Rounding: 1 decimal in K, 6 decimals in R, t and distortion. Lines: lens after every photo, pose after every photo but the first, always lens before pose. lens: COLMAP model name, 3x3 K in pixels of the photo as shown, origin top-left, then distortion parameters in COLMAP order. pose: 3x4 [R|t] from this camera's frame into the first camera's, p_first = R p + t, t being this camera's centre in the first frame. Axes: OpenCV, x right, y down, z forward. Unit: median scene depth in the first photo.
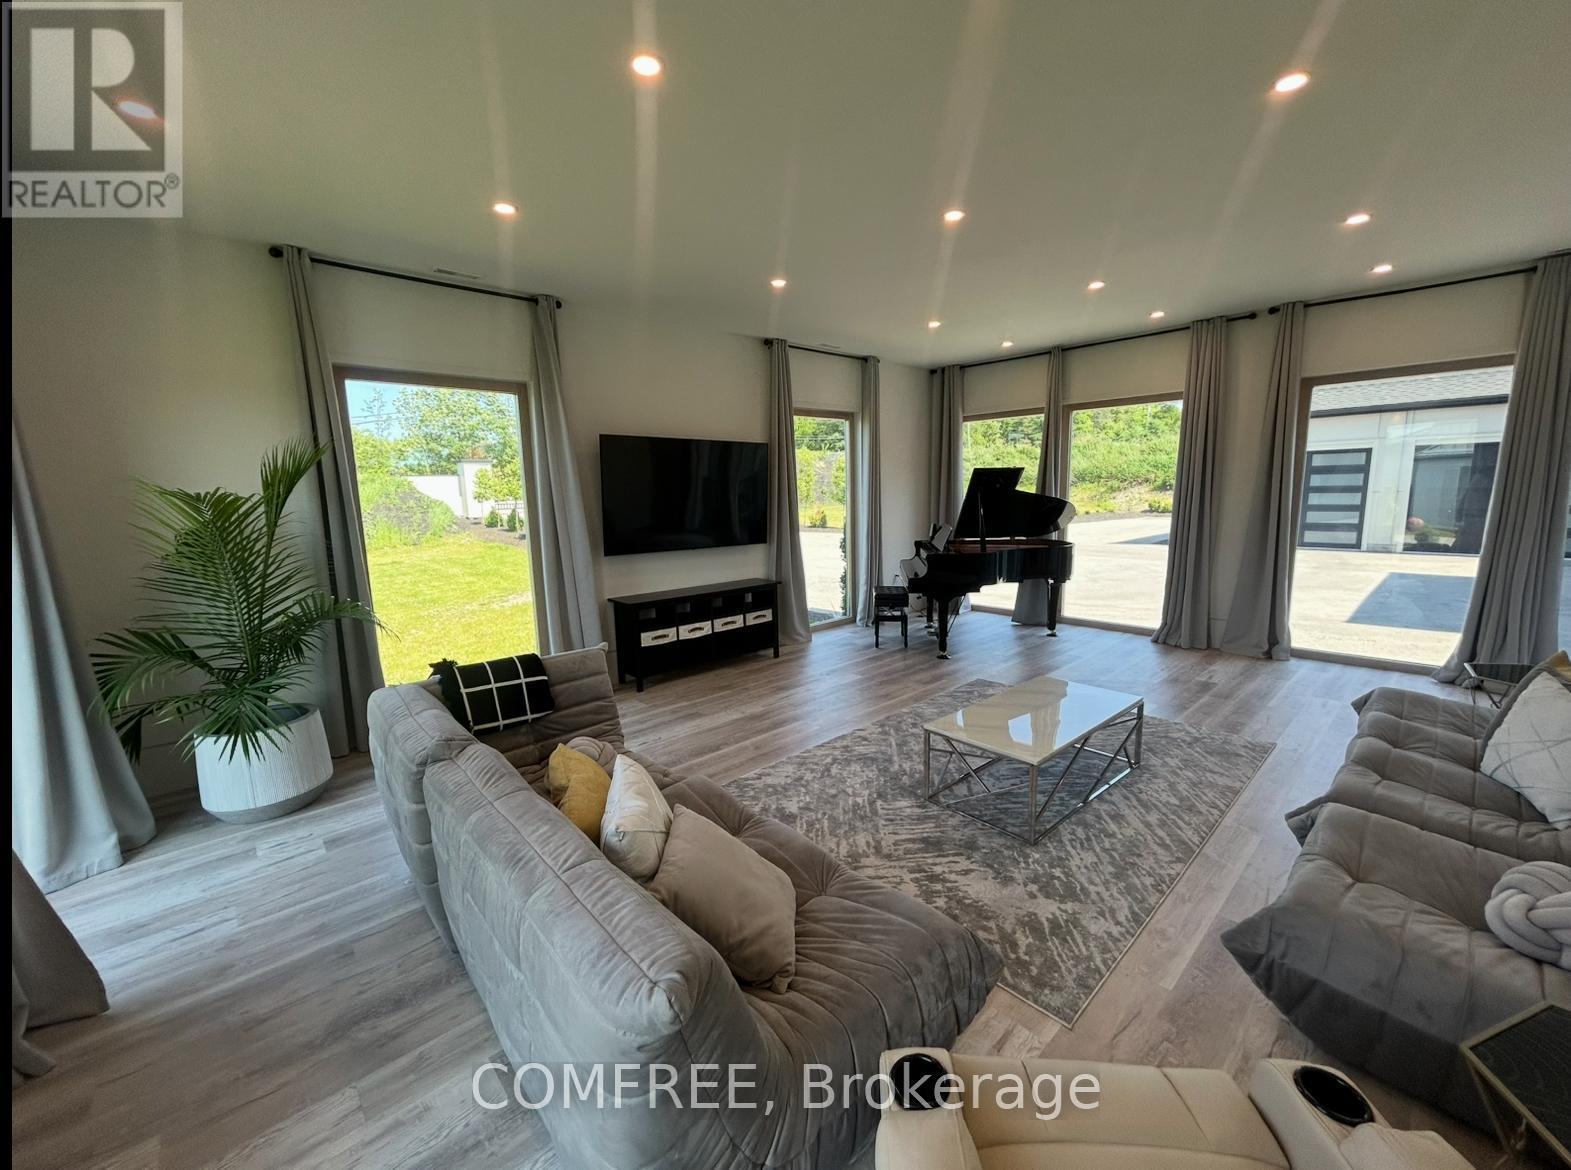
lens RADIAL K [[633.7, 0, 783.6], [0, 633.7, 585.0], [0, 0, 1]] dist [0.002485, 0.000948]
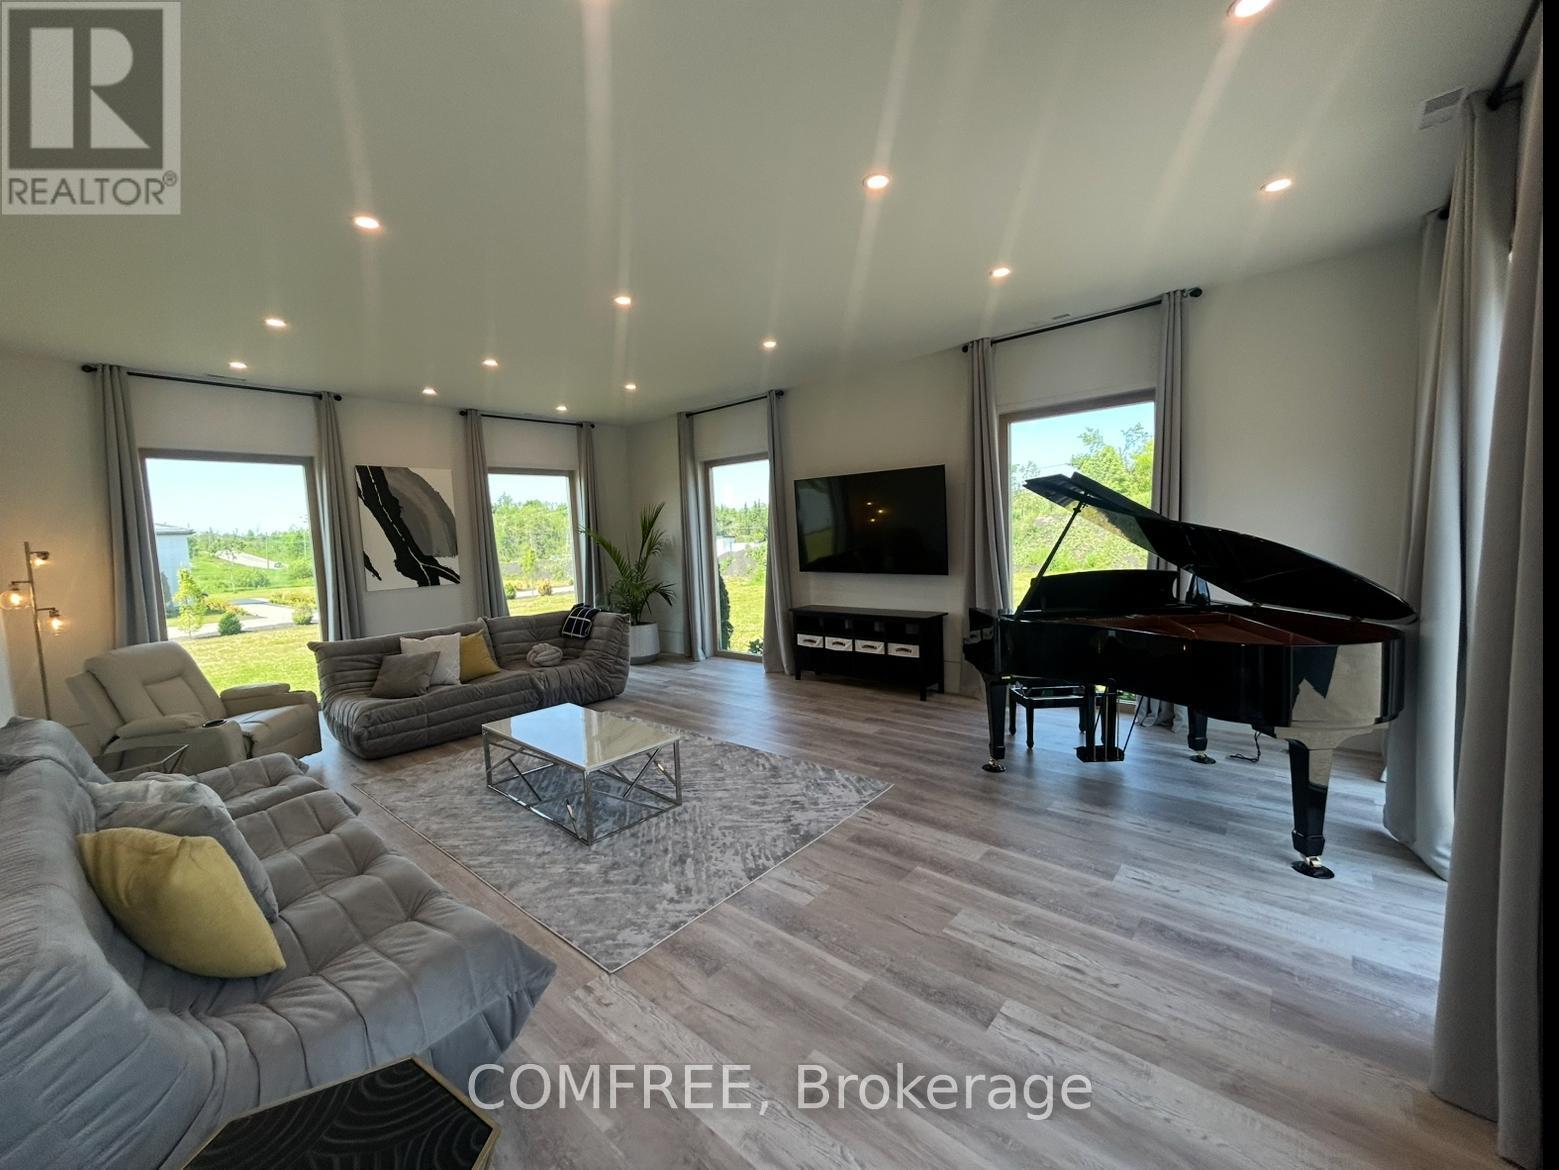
lens RADIAL K [[628.8, 0, 778.6], [0, 628.8, 590.0], [0, 0, 1]] dist [0.002485, 0.000948]
pose [[0.112130, 0.107215, -0.987893, 0.945248], [-0.117856, 0.988580, 0.093912, -0.116508], [0.986680, 0.105899, 0.123486, 0.748748]]
